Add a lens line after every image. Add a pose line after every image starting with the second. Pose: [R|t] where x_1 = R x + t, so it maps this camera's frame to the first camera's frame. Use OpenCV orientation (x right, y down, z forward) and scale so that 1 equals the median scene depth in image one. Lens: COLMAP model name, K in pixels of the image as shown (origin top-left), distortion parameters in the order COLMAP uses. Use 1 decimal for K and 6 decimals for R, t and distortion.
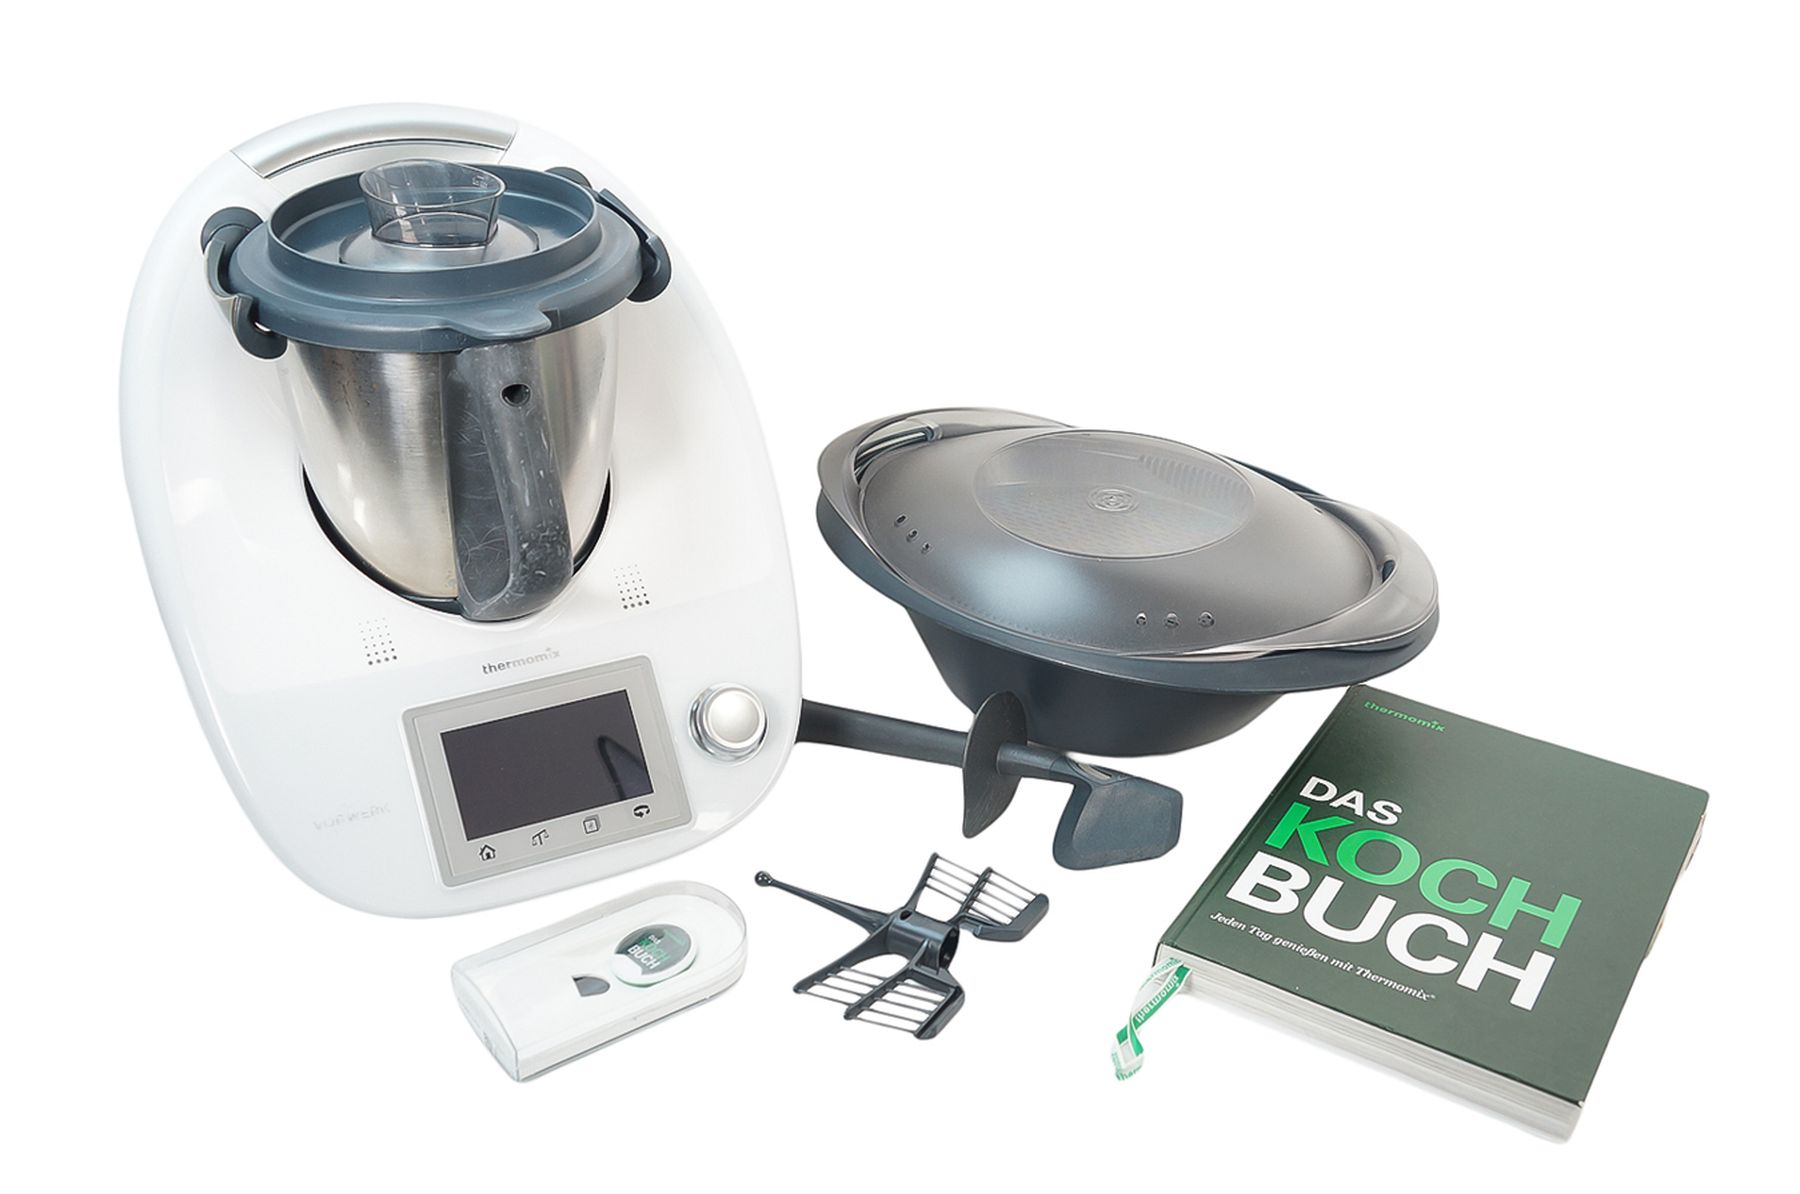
lens RADIAL K [[1924.3, 0, 900.0], [0, 1924.3, 597.0], [0, 0, 1]] dist [0.014476, 0.007325]
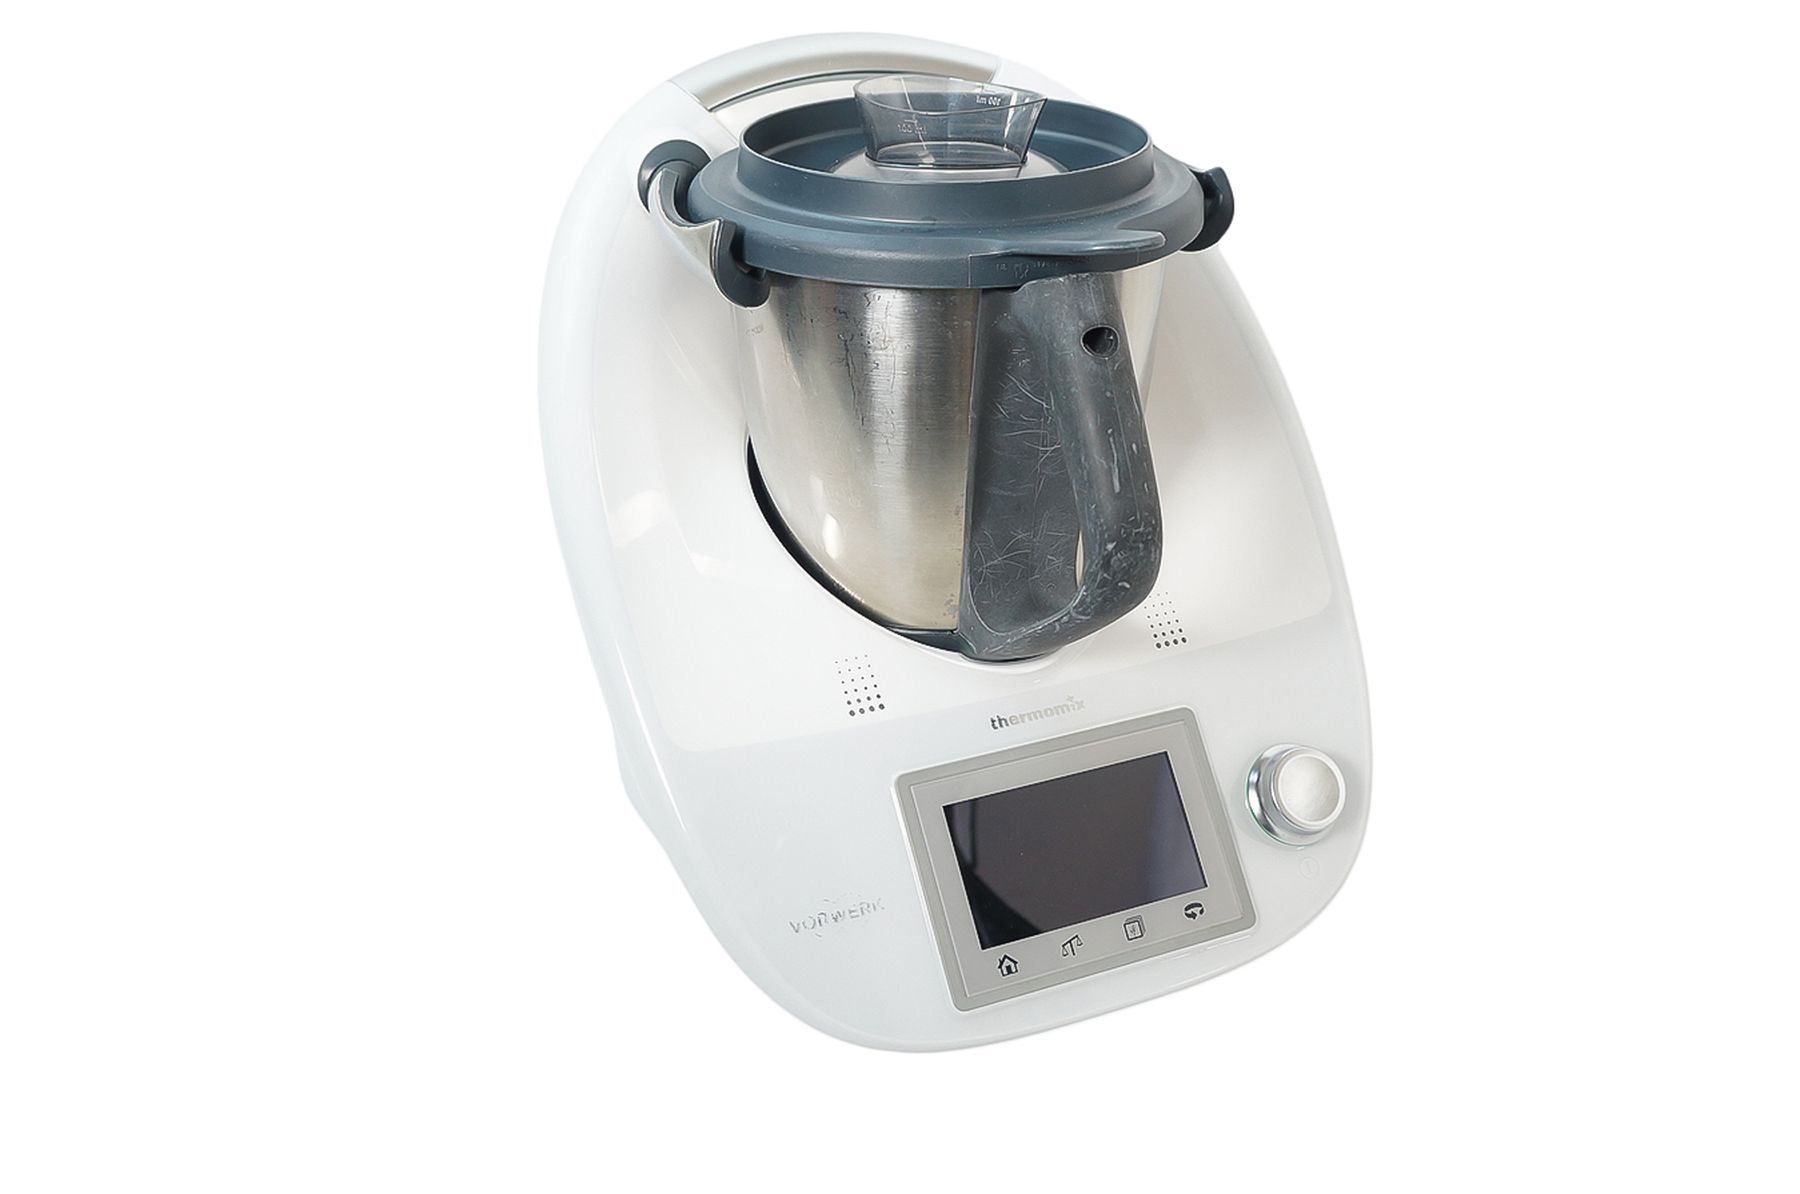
lens RADIAL K [[1729.4, 0, 900.0], [0, 1729.4, 597.0], [0, 0, 1]] dist [-0.107362, 0.000101]
pose [[0.998731, 0.001804, -0.050322, -0.222784], [-0.004952, 0.998033, -0.062496, 0.031192], [0.050110, 0.062666, 0.996776, 0.318192]]
